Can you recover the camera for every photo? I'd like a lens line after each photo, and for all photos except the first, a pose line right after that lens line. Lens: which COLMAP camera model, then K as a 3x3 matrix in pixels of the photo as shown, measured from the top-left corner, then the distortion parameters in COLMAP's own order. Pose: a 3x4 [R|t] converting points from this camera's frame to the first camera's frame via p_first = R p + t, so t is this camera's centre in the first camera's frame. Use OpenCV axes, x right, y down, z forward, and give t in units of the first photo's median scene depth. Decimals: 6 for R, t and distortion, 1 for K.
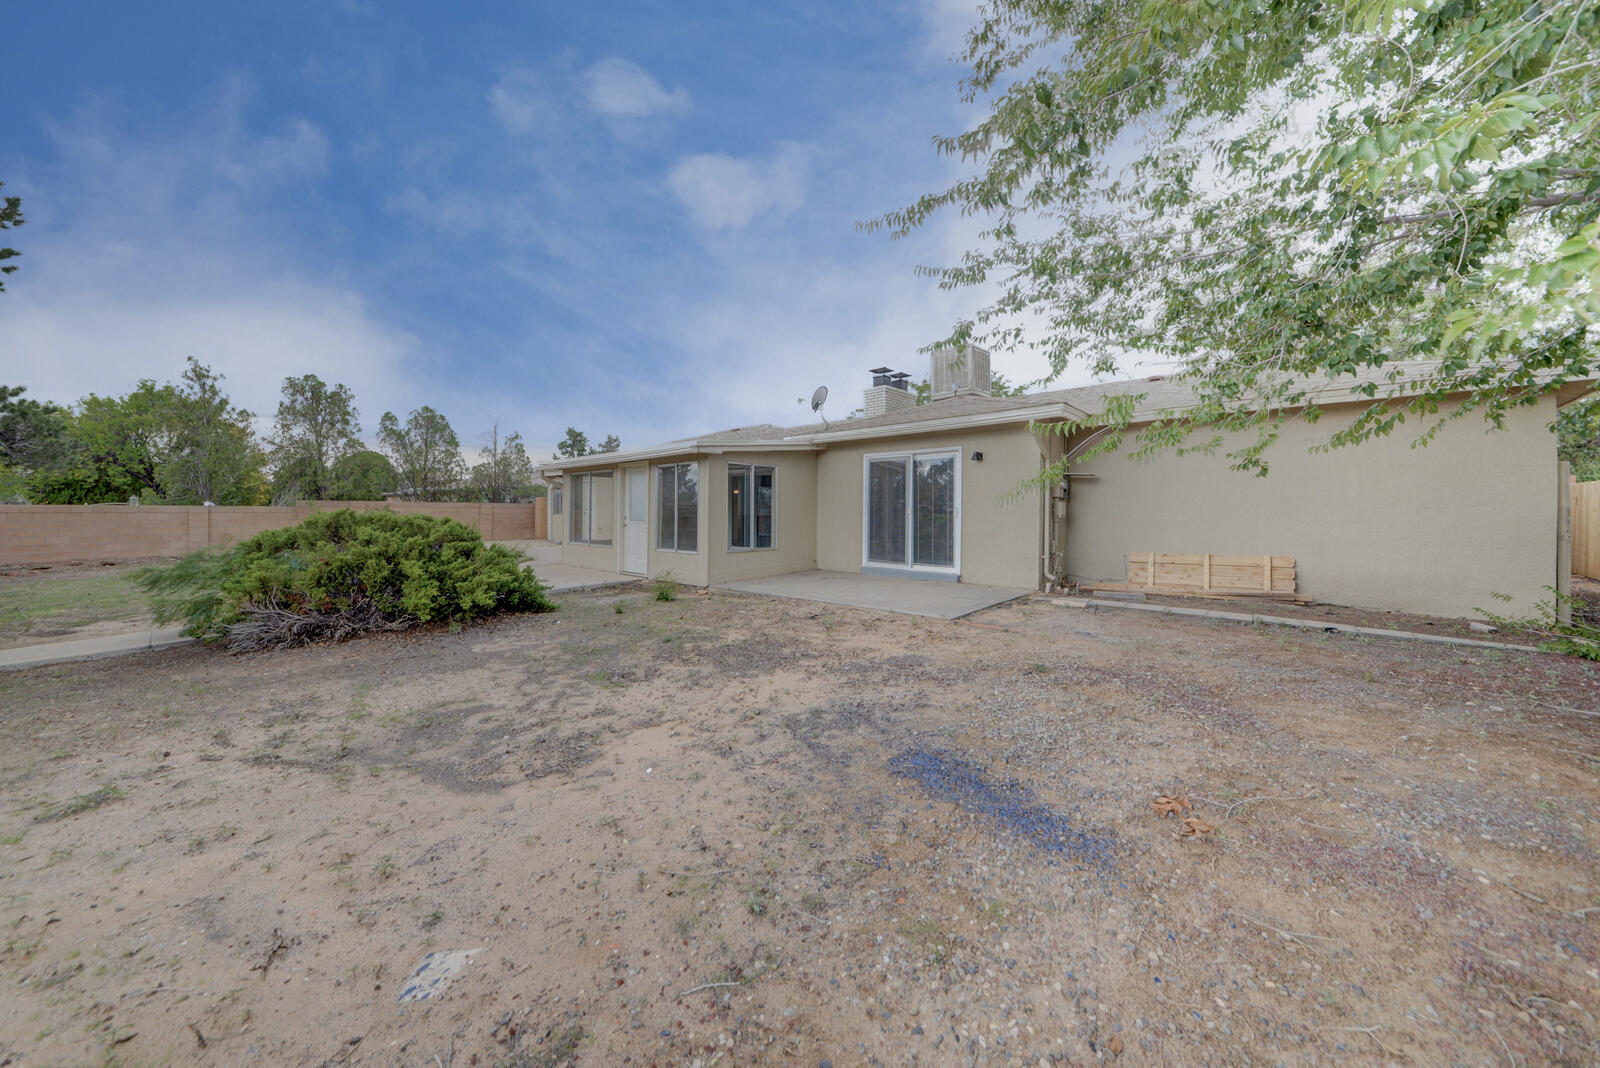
lens RADIAL K [[567.6, 0, 806.4], [0, 567.6, 522.5], [0, 0, 1]] dist [0.002786, -0.001315]
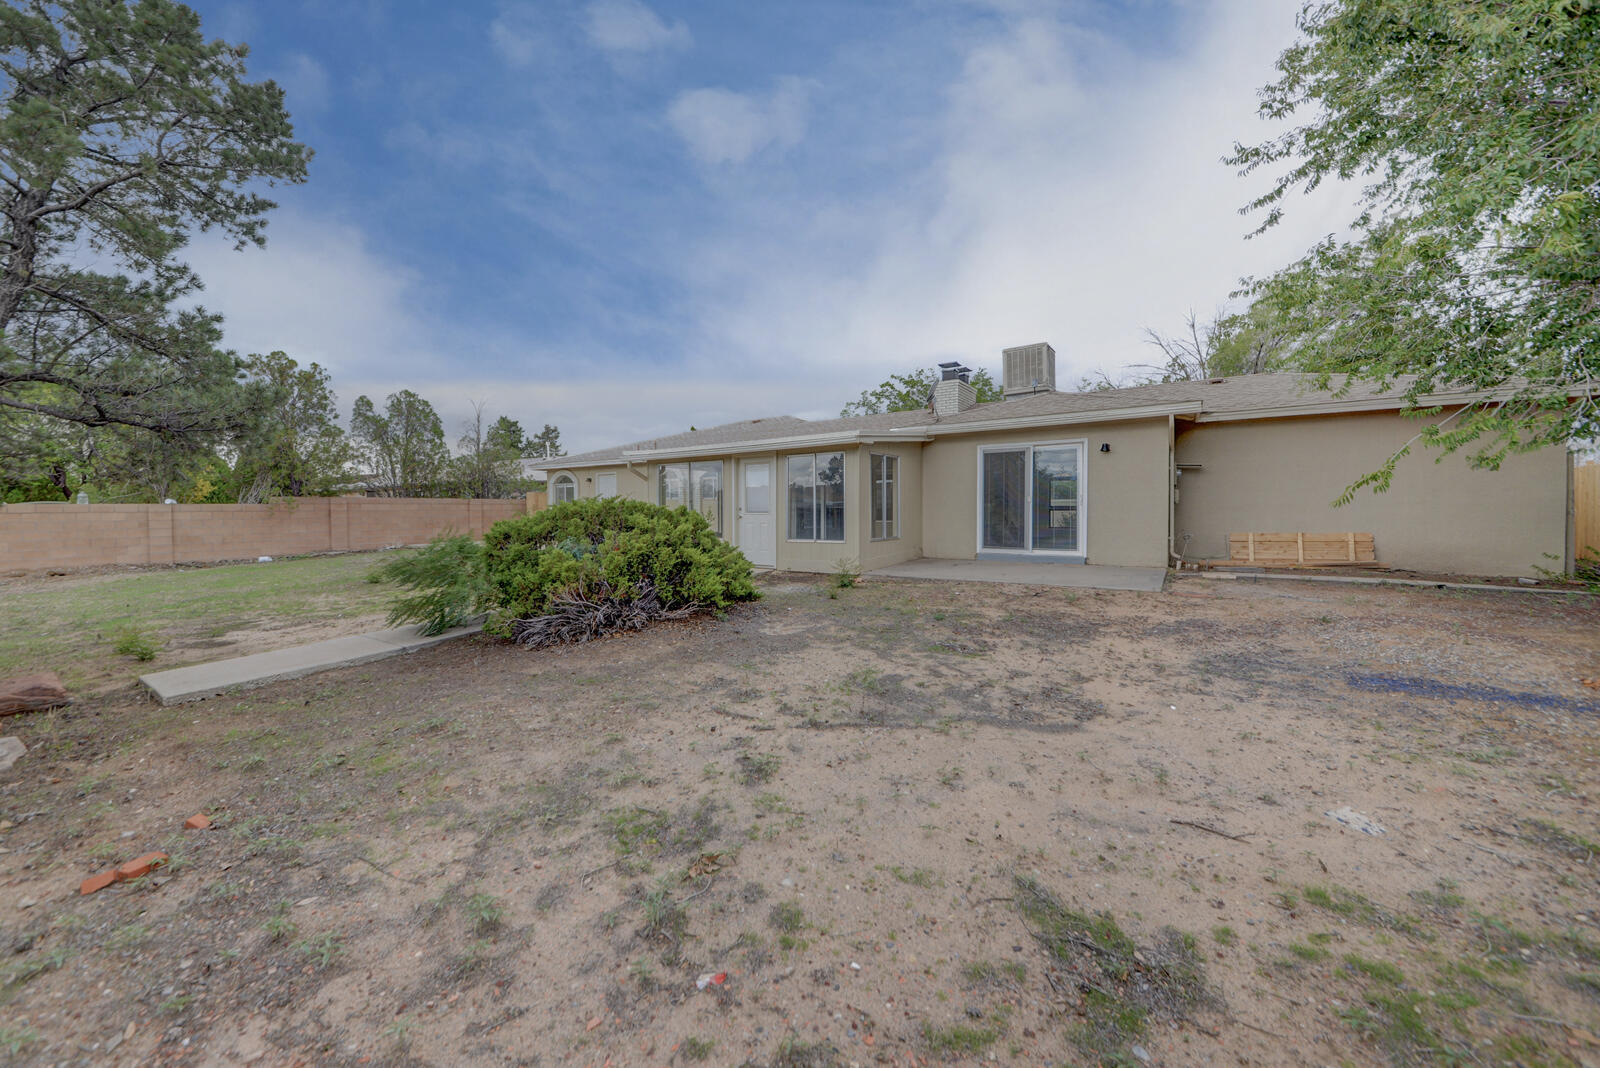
lens RADIAL K [[567.6, 0, 842.1], [0, 567.6, 536.8], [0, 0, 1]] dist [0.002786, -0.001315]
pose [[0.985797, -0.017649, 0.167010, -0.780597], [0.012382, 0.999394, 0.032526, 0.023062], [-0.167483, -0.029996, 0.985419, -0.029842]]
